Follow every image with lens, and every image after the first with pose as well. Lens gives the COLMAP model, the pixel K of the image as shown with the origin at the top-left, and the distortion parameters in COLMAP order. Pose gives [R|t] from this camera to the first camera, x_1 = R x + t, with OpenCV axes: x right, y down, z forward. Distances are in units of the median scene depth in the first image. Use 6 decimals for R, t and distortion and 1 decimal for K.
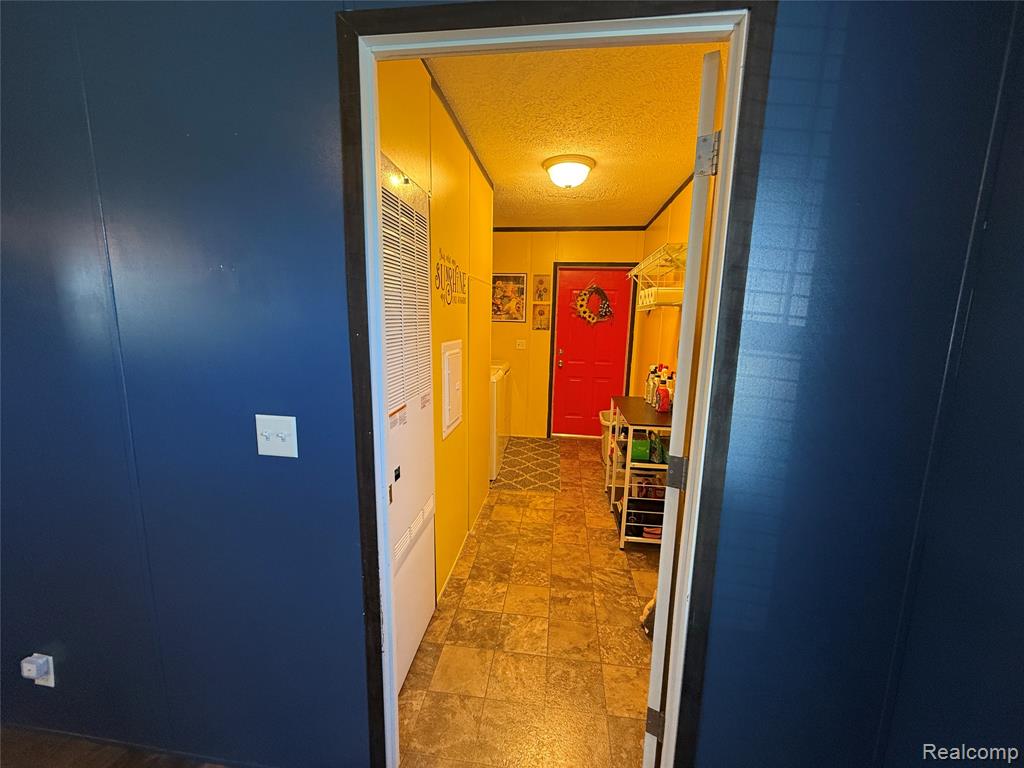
lens RADIAL K [[407.8, 0, 511.7], [0, 407.8, 382.4], [0, 0, 1]] dist [0.000908, -0.000857]
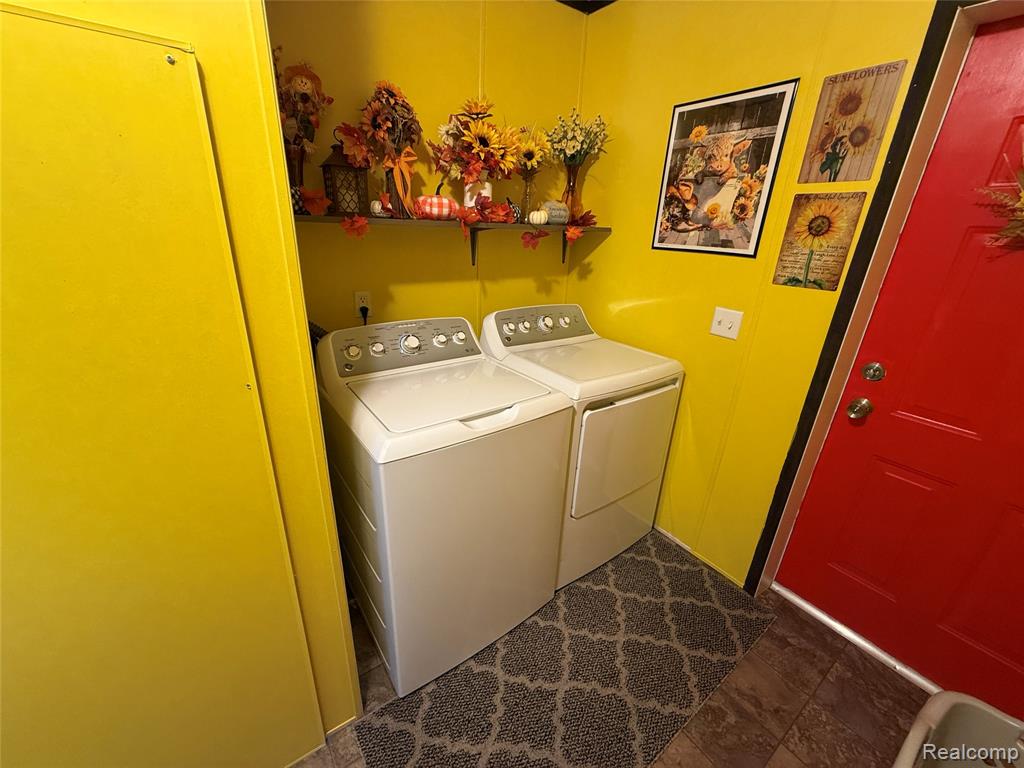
lens RADIAL K [[407.8, 0, 510.4], [0, 407.8, 383.7], [0, 0, 1]] dist [0.000908, -0.000857]
pose [[0.677207, 0.270665, -0.684201, 0.151506], [-0.142022, 0.960480, 0.239389, -0.101713], [0.721956, -0.064945, 0.688884, 0.637720]]
